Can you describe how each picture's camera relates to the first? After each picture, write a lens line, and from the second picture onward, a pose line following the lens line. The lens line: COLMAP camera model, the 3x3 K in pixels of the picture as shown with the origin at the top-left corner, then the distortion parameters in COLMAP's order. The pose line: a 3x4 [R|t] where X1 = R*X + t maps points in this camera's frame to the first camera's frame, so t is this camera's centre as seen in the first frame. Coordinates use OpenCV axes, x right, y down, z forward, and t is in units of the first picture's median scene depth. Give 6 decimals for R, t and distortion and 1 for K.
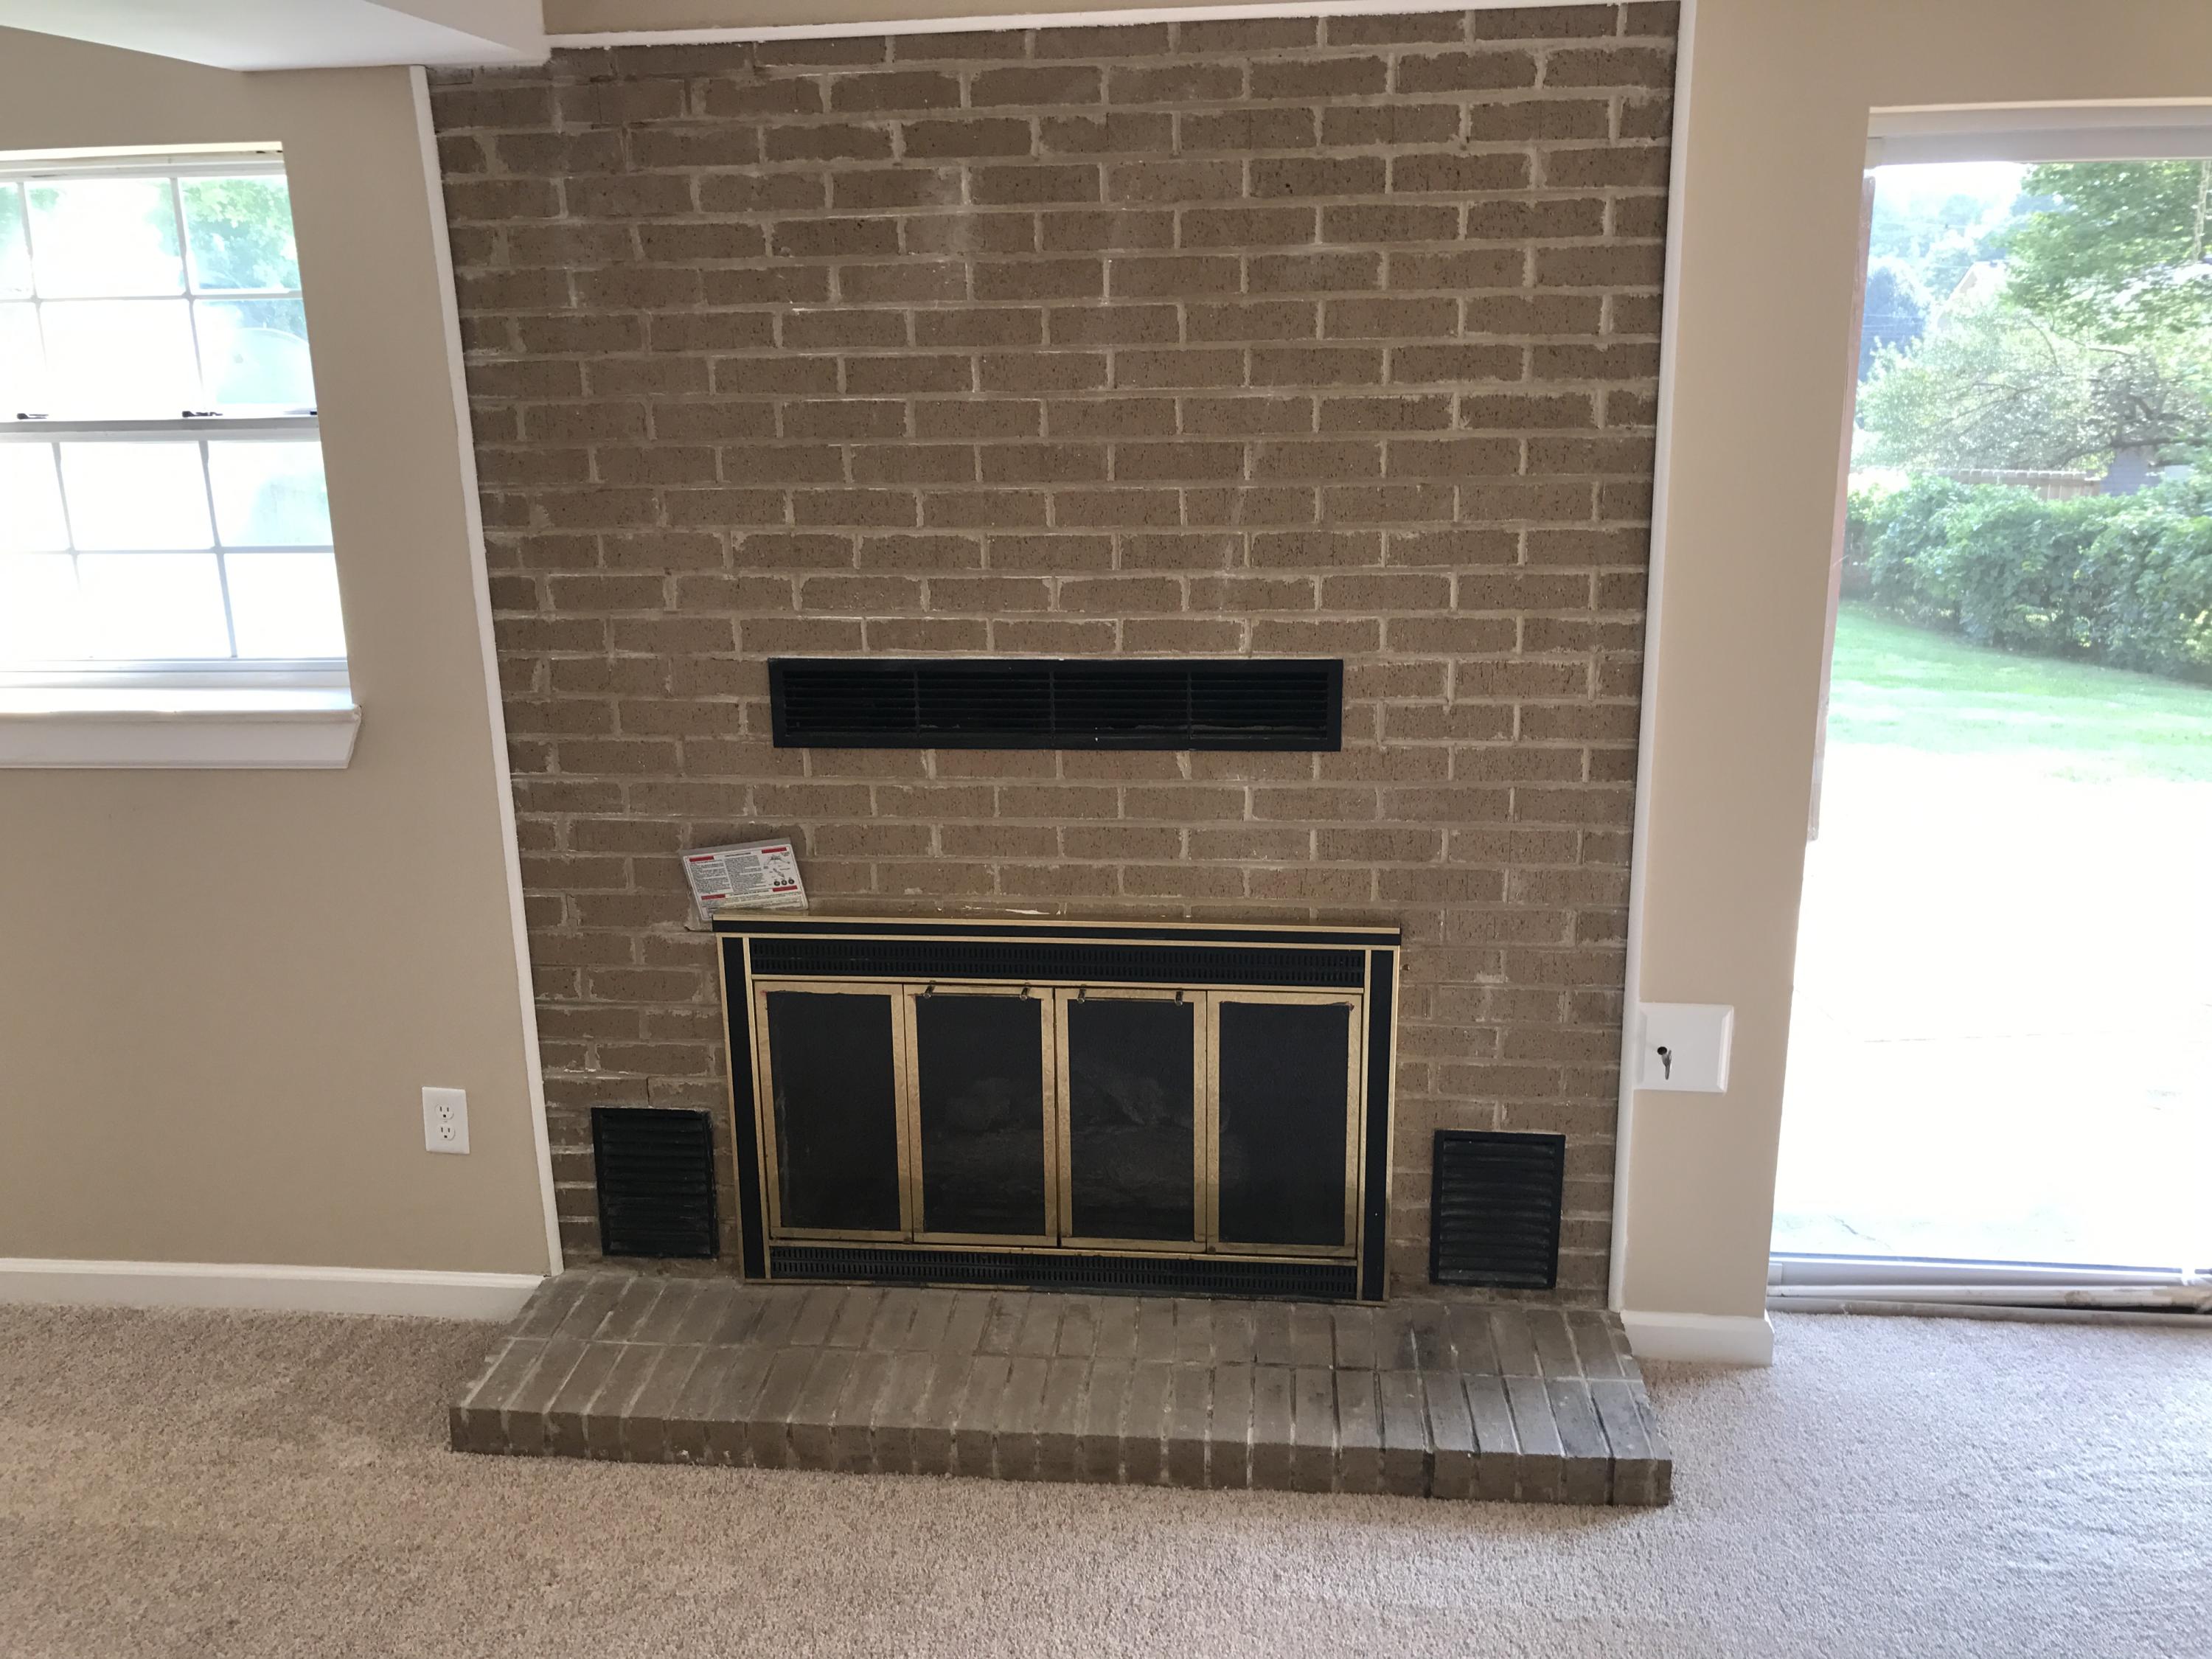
lens RADIAL K [[1841.4, 0, 1097.0], [0, 1841.4, 793.6], [0, 0, 1]] dist [0.008577, -0.000378]
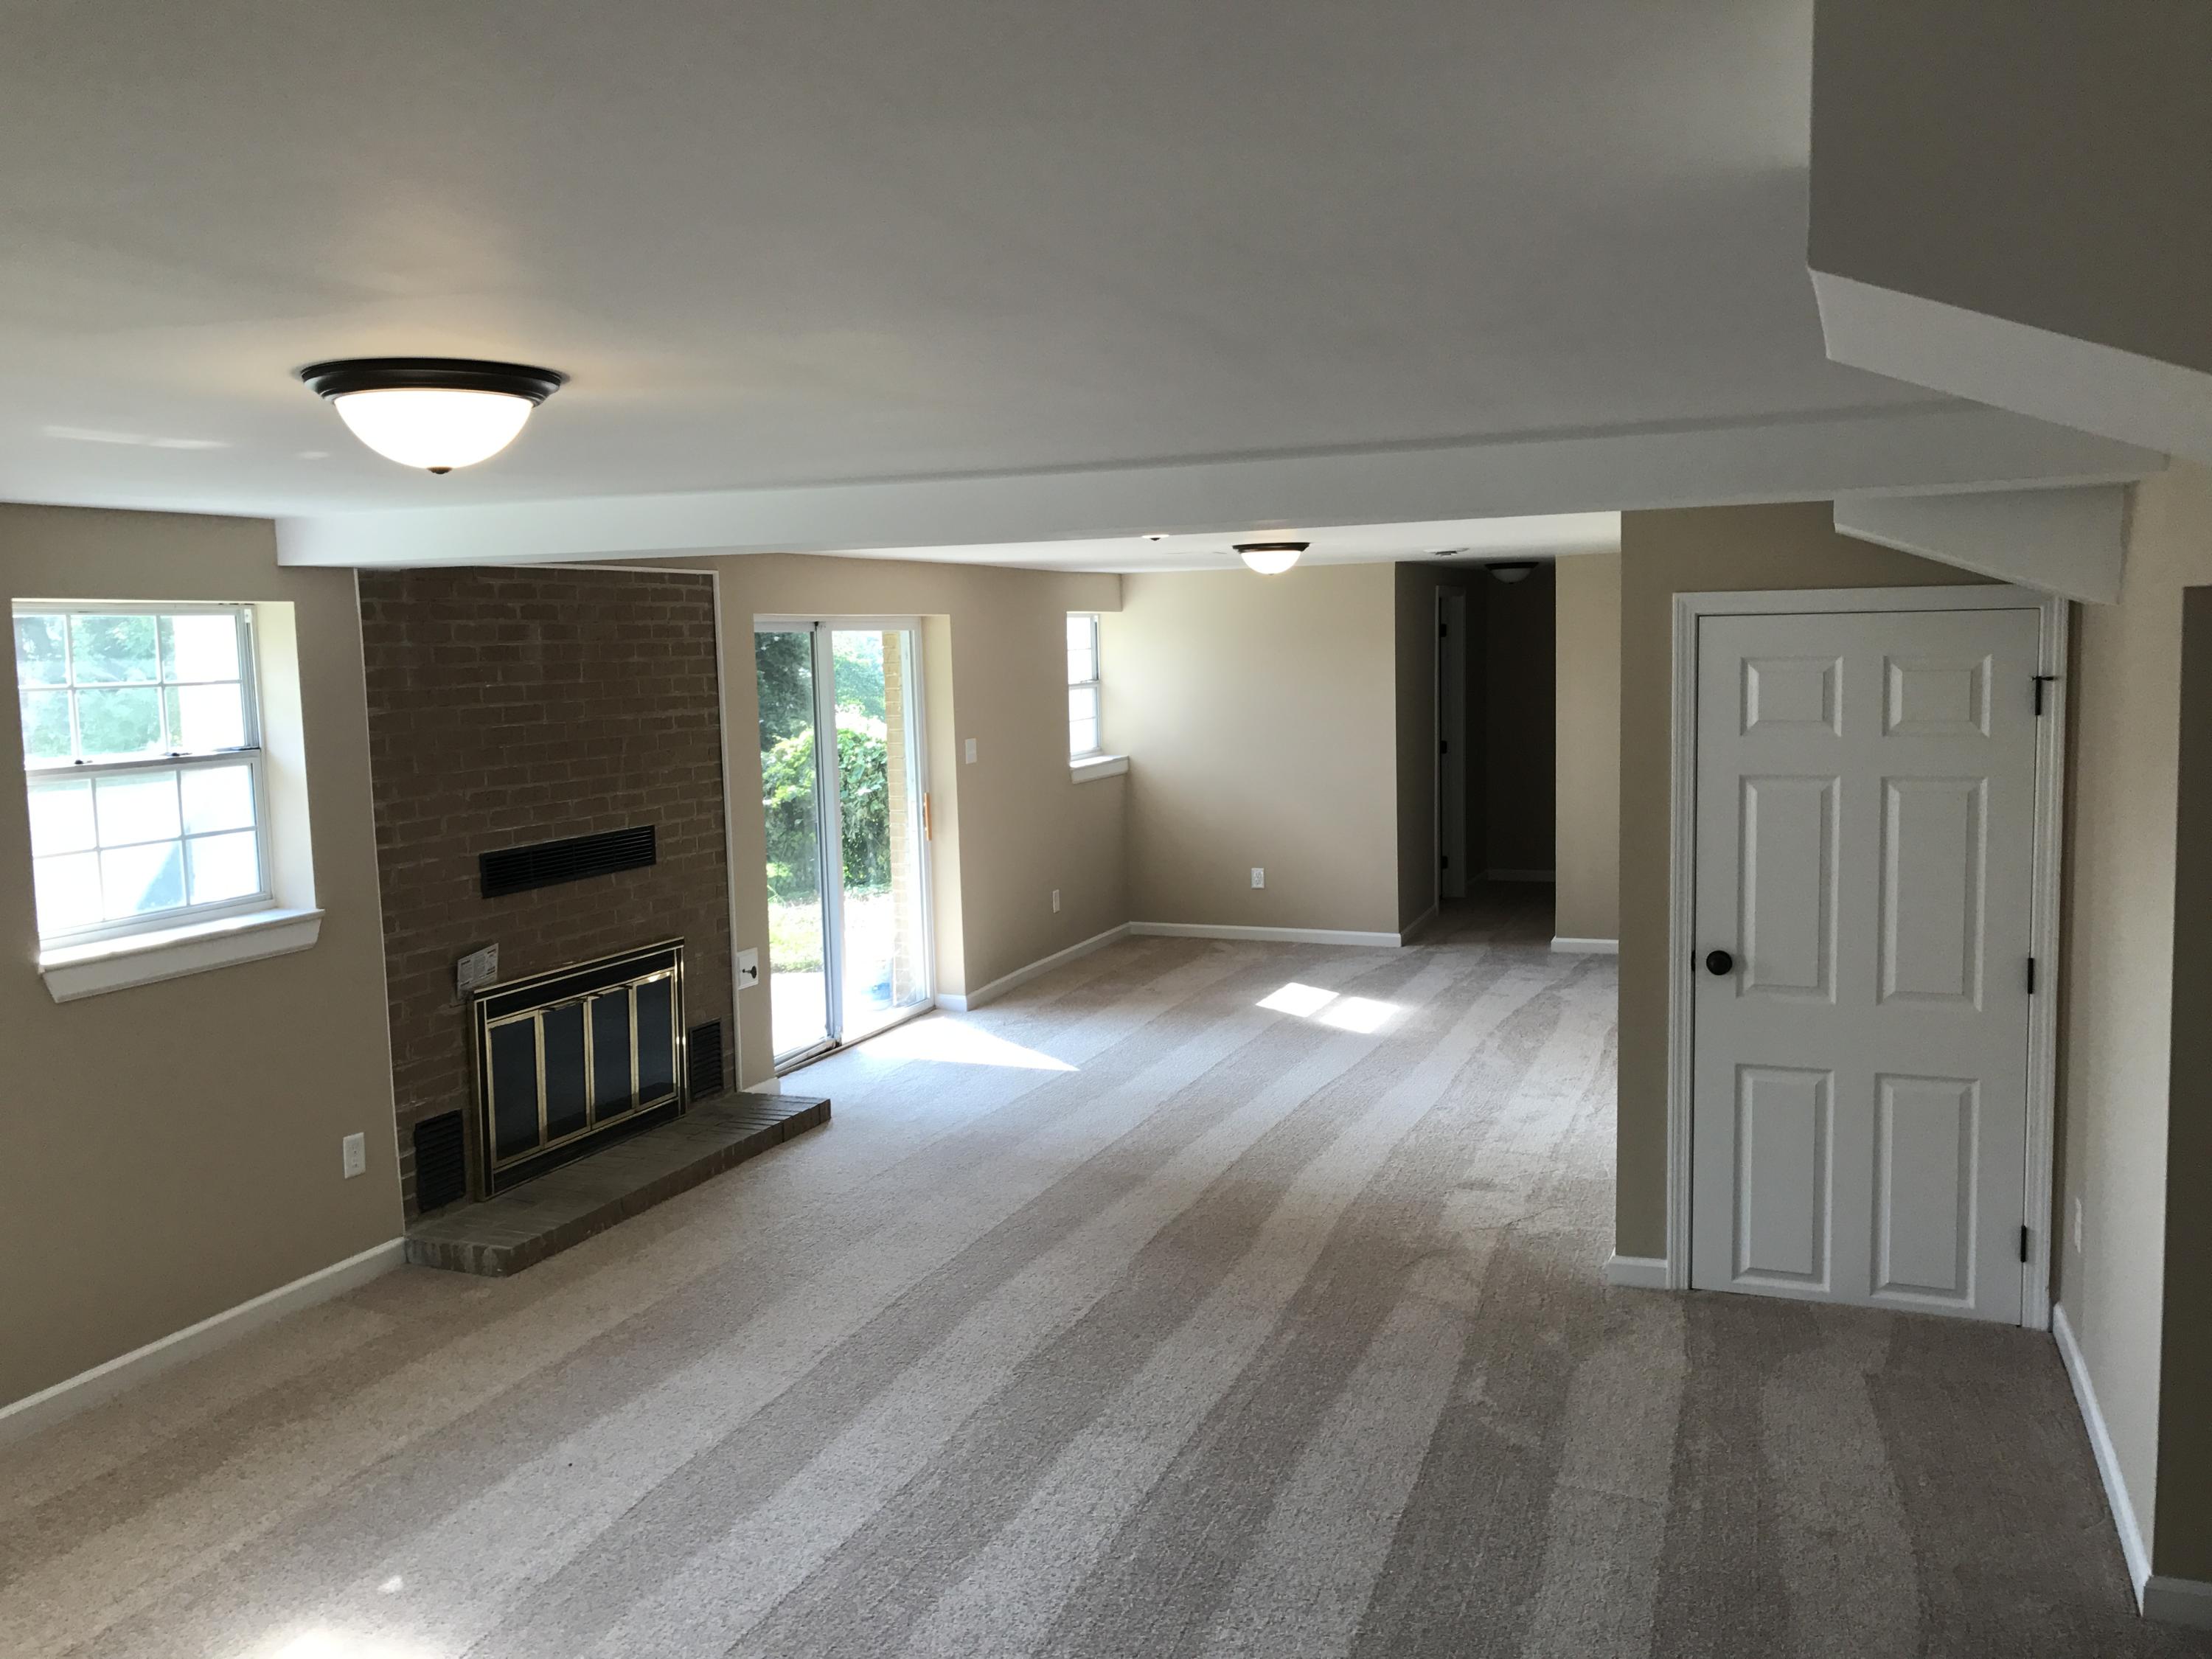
lens RADIAL K [[1796.8, 0, 1105.4], [0, 1796.8, 790.6], [0, 0, 1]] dist [-0.004665, -0.006245]
pose [[0.278158, -0.063583, 0.958429, -1.901037], [0.280151, 0.959794, -0.017633, 0.087413], [-0.918773, 0.273409, 0.284787, -0.206268]]
